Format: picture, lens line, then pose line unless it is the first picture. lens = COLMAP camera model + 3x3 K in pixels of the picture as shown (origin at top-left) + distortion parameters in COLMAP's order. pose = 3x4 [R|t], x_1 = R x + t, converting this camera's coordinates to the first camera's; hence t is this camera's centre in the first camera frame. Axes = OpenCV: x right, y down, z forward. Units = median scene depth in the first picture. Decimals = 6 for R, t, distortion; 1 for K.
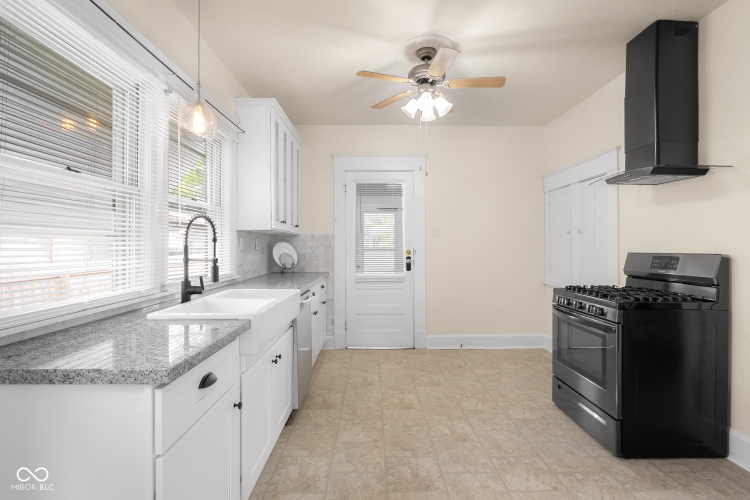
lens RADIAL K [[356.6, 0, 387.5], [0, 356.6, 243.5], [0, 0, 1]] dist [-0.002677, -0.000382]
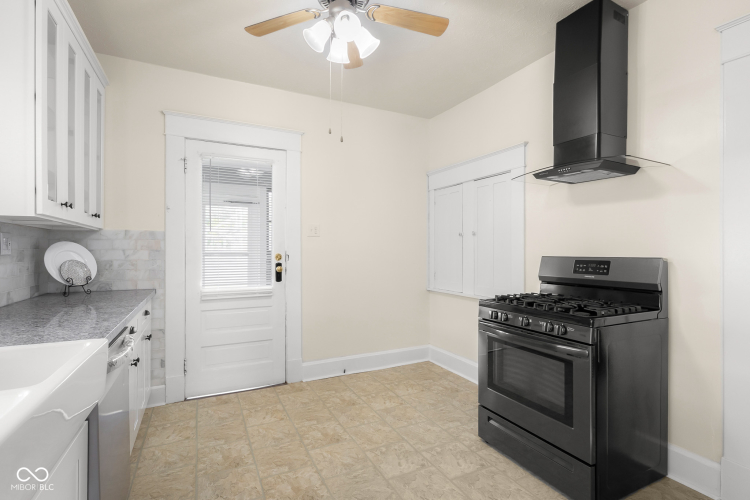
lens RADIAL K [[349.9, 0, 373.7], [0, 349.9, 247.4], [0, 0, 1]] dist [0.000082, -0.000020]
pose [[0.910311, 0.003289, 0.413912, -0.101691], [-0.004019, 0.999992, 0.000891, 0.003288], [-0.413906, -0.002475, 0.910316, 0.376123]]
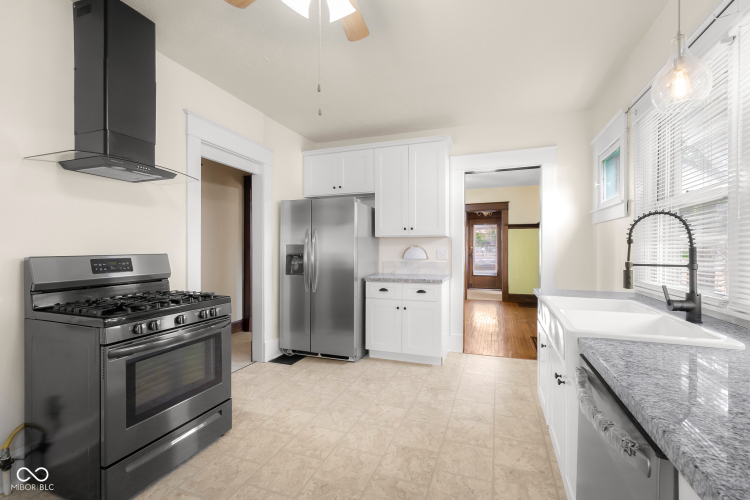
lens RADIAL K [[331.1, 0, 369.5], [0, 331.1, 247.6], [0, 0, 1]] dist [0.000808, 0.000098]
pose [[-0.919993, -0.003163, 0.391922, -0.146648], [-0.005783, 0.999968, -0.005506, 0.008577], [-0.391893, -0.007332, -0.919982, 1.404024]]
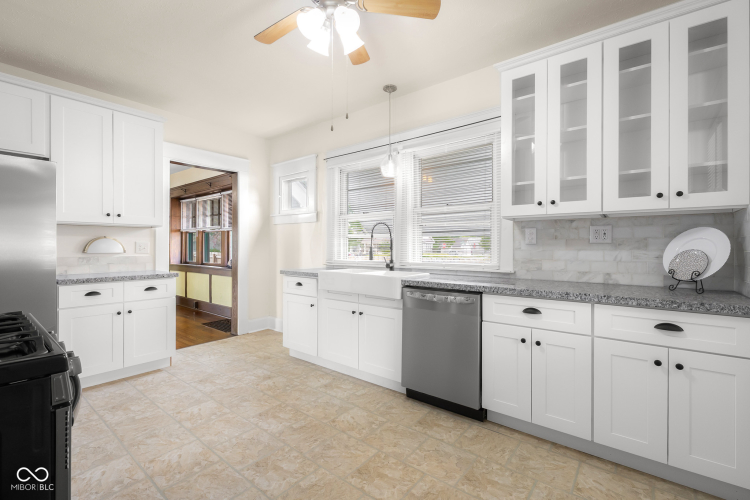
lens RADIAL K [[331.1, 0, 369.5], [0, 331.1, 247.6], [0, 0, 1]] dist [0.000808, 0.000098]
pose [[-0.659948, 0.001128, -0.751311, 0.531374], [0.000734, 0.999999, 0.000857, 0.030218], [0.751311, 0.000014, -0.659948, 1.449743]]
